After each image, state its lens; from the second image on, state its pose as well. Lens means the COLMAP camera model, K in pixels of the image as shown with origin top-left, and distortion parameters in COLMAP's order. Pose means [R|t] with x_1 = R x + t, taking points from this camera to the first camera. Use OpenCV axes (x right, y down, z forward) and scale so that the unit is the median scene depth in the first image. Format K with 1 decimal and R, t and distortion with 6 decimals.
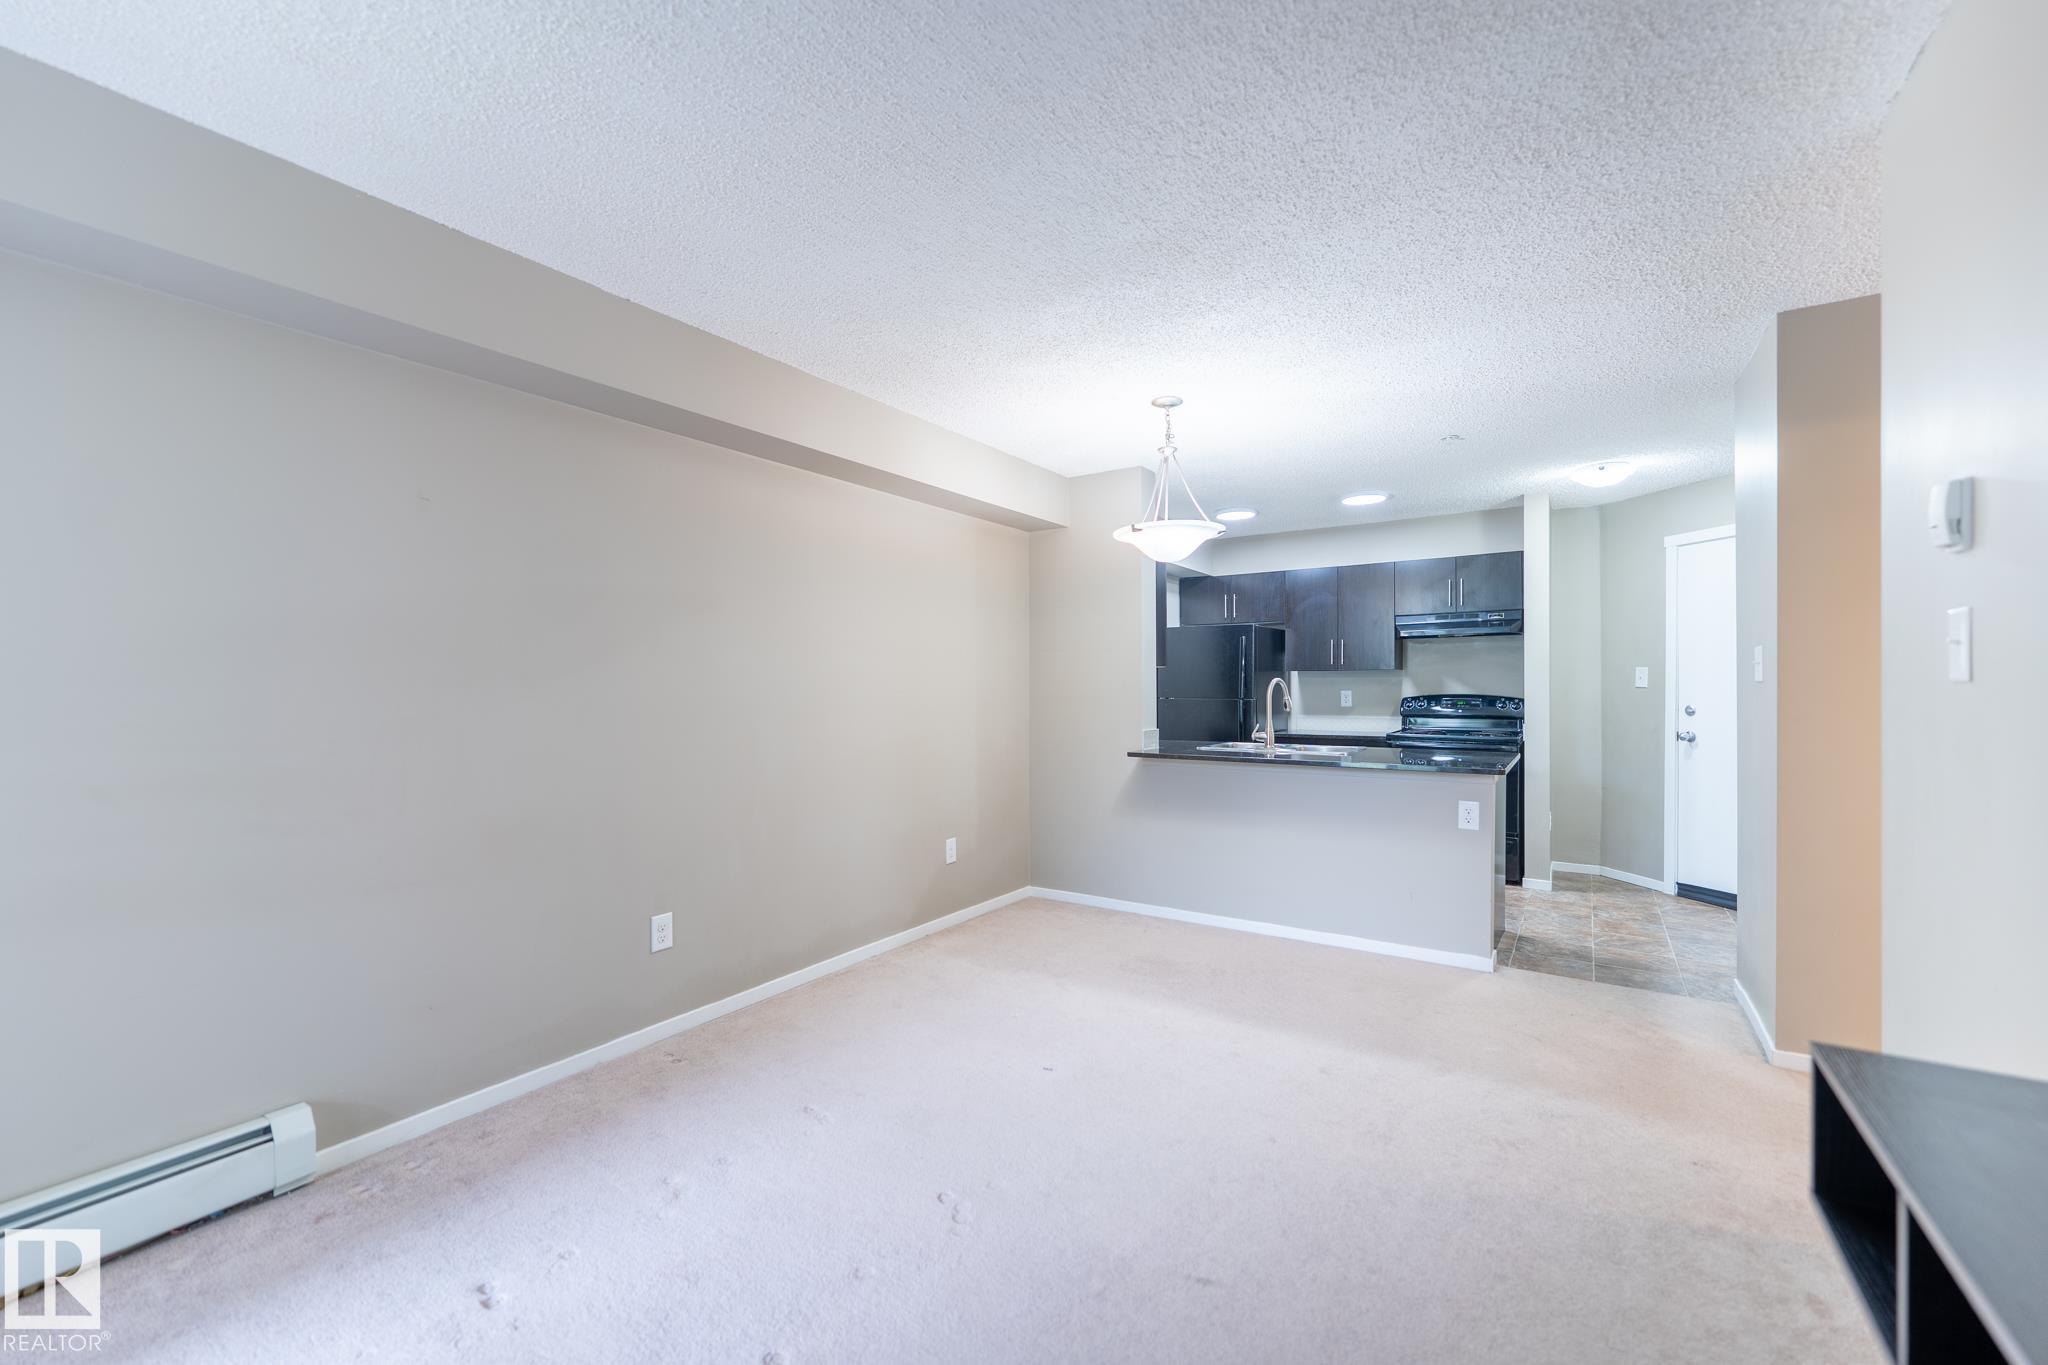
lens RADIAL K [[834.7, 0, 1009.6], [0, 834.7, 692.0], [0, 0, 1]] dist [0.001084, -0.000238]
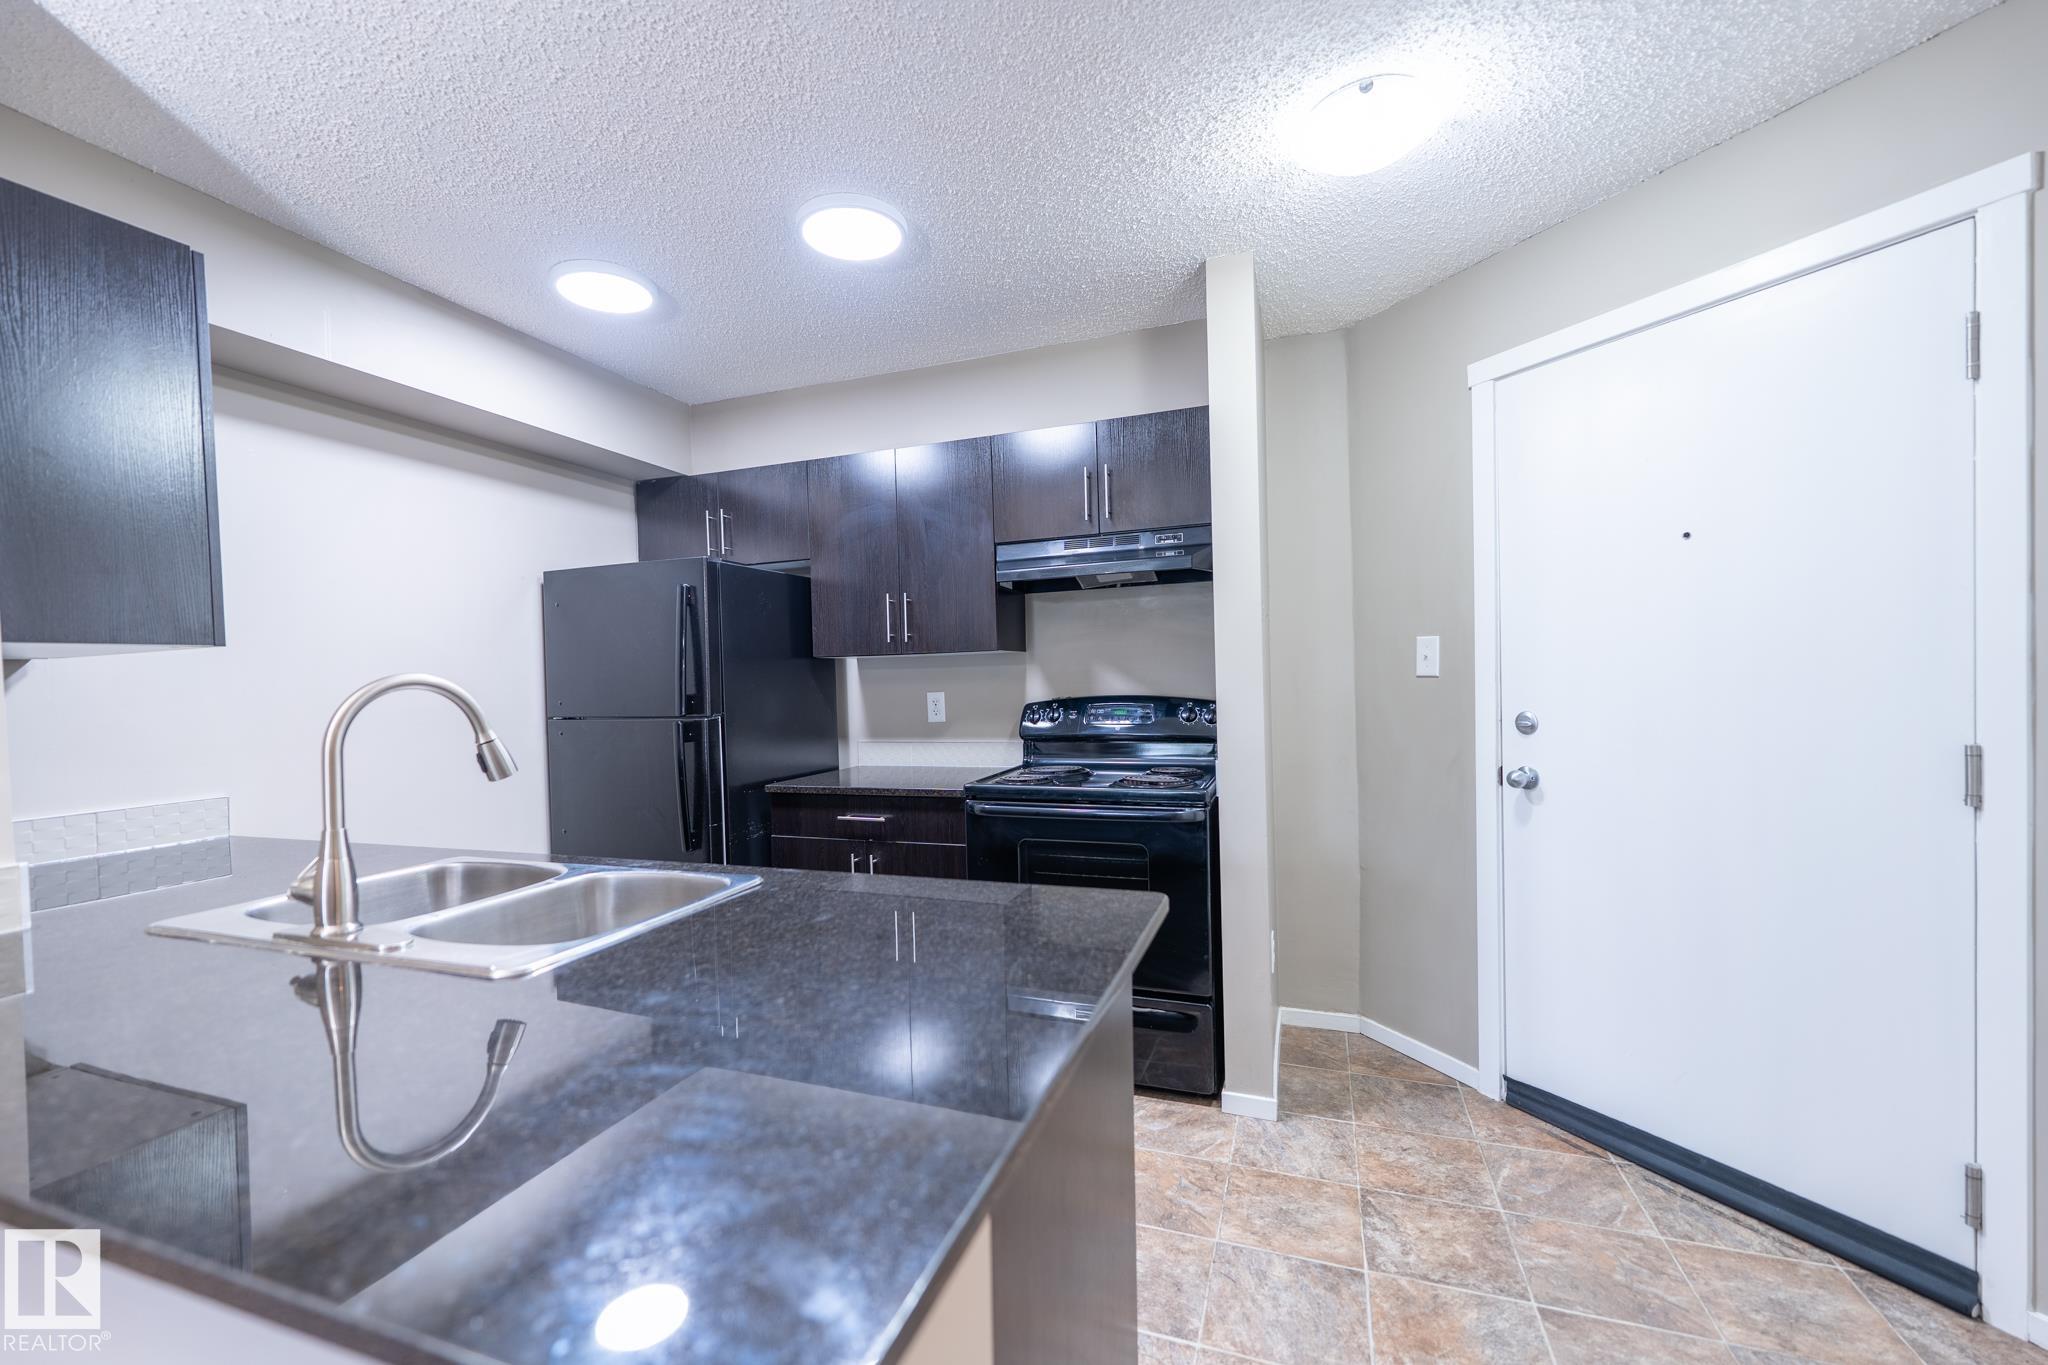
lens RADIAL K [[834.7, 0, 1009.6], [0, 834.7, 692.0], [0, 0, 1]] dist [0.001084, -0.000238]
pose [[0.968781, -0.023285, 0.246821, 0.363909], [0.022694, 0.999729, 0.005242, -0.004140], [-0.246876, 0.000523, 0.969047, 0.538896]]
